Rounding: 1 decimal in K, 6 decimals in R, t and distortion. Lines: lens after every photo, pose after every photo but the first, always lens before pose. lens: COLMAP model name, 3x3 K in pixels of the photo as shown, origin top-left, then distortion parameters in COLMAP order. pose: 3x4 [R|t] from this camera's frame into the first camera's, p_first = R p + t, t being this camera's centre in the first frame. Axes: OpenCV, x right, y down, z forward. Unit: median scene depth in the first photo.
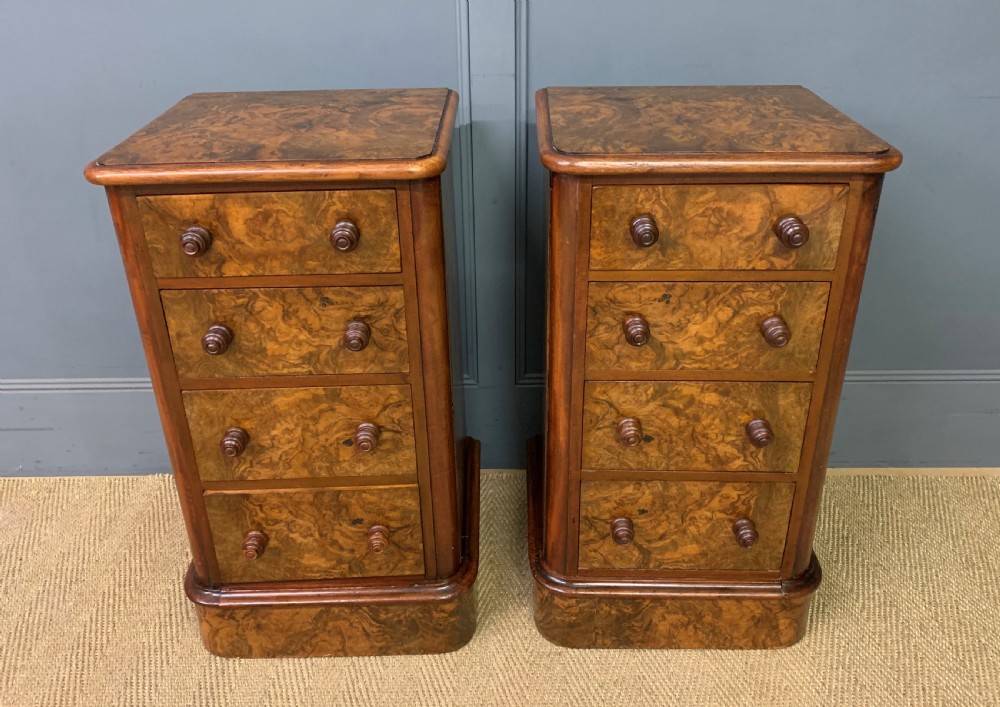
lens RADIAL K [[867.6, 0, 510.1], [0, 867.6, 329.4], [0, 0, 1]] dist [0.032118, -0.019698]
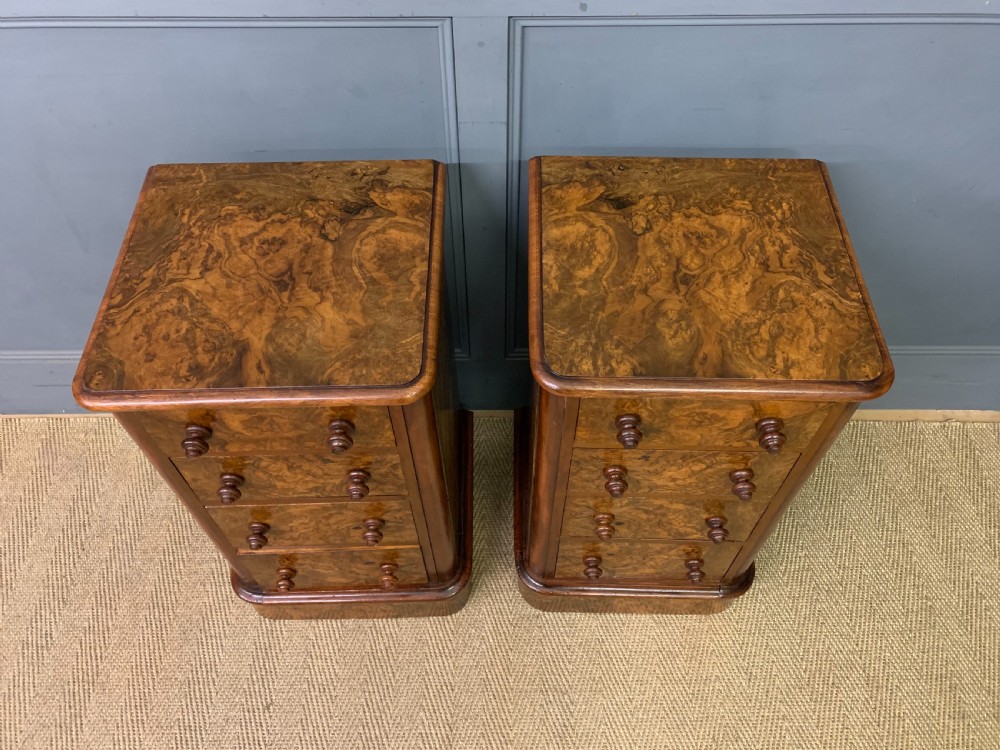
lens RADIAL K [[784.5, 0, 505.4], [0, 784.5, 391.5], [0, 0, 1]] dist [0.031719, -0.020315]
pose [[0.999951, 0.007196, 0.006741, 0.000436], [-0.009535, 0.879834, 0.475185, -0.515955], [-0.002511, -0.475226, 0.879860, 0.171865]]
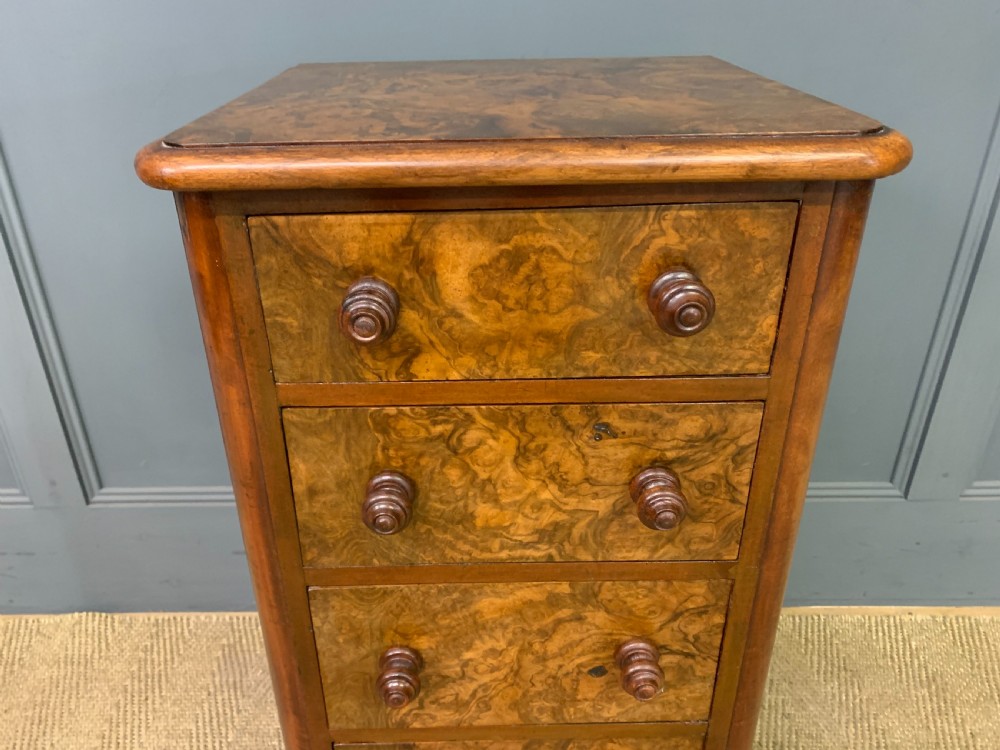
lens RADIAL K [[784.5, 0, 486.5], [0, 784.5, 376.7], [0, 0, 1]] dist [0.031719, -0.020315]
pose [[0.999914, 0.006592, -0.011376, -0.249899], [-0.006518, 0.999957, 0.006560, -0.059938], [0.011419, -0.006485, 0.999914, 0.491794]]
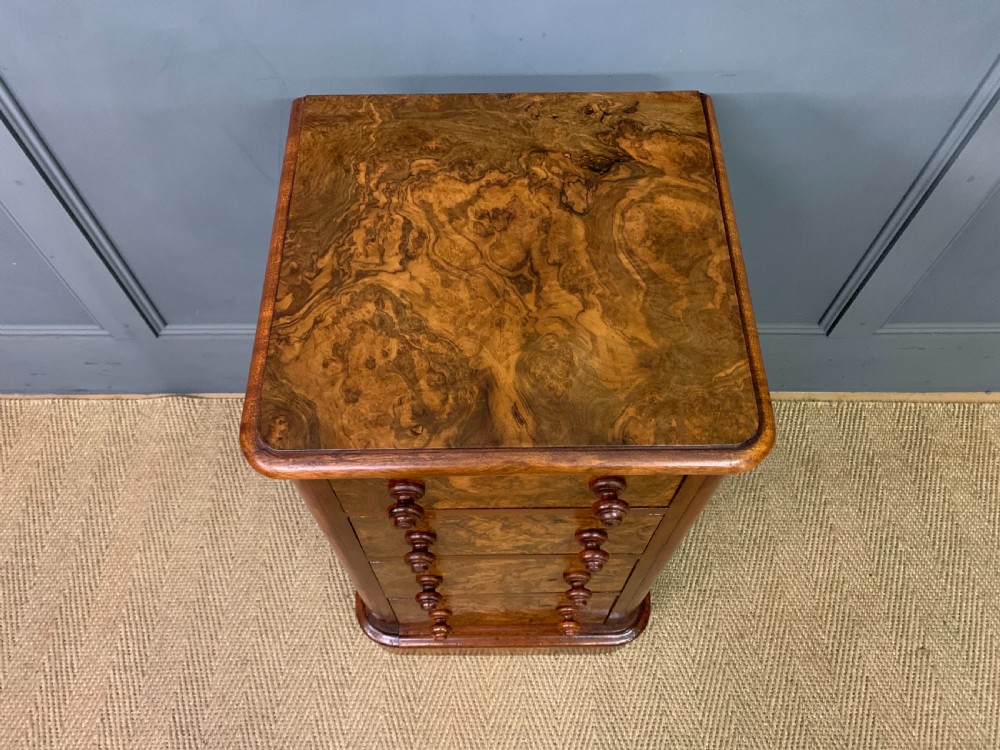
lens RADIAL K [[784.5, 0, 489.6], [0, 784.5, 388.0], [0, 0, 1]] dist [0.031719, -0.020315]
pose [[0.999868, 0.016251, -0.000462, -0.250096], [-0.013261, 0.831706, 0.555057, -0.470047], [0.009405, -0.554978, 0.831812, 0.437741]]
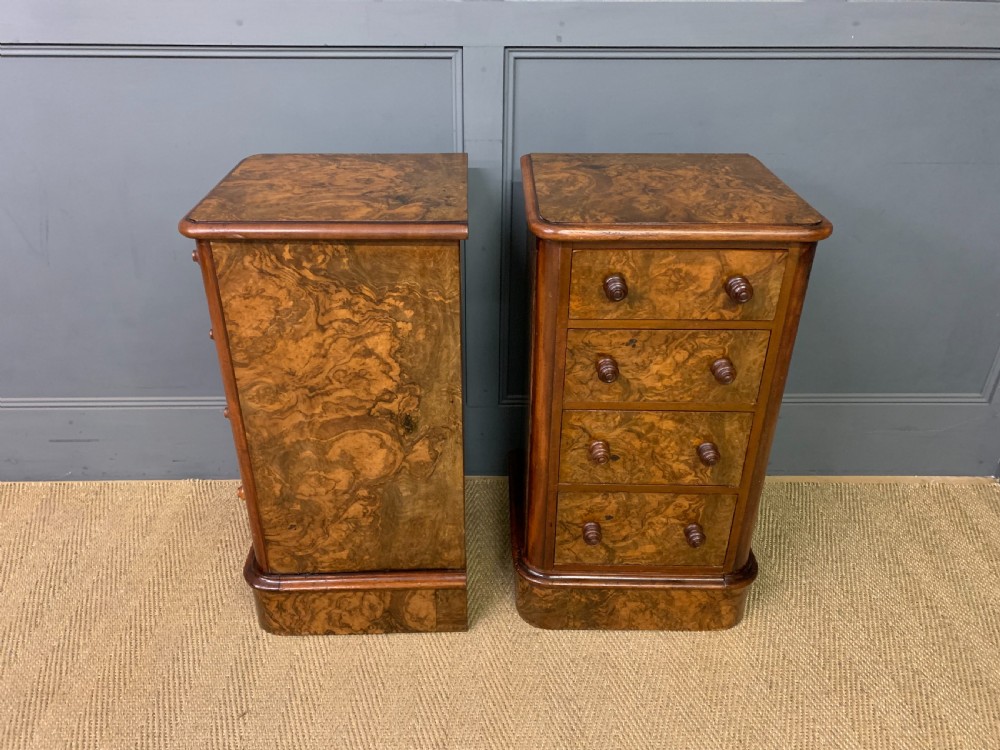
lens RADIAL K [[784.5, 0, 493.0], [0, 784.5, 371.1], [0, 0, 1]] dist [0.031719, -0.020315]
pose [[0.999882, 0.005528, 0.014303, -0.024237], [-0.006174, 0.998945, 0.045495, -0.040792], [-0.014037, -0.045578, 0.998862, -0.066261]]
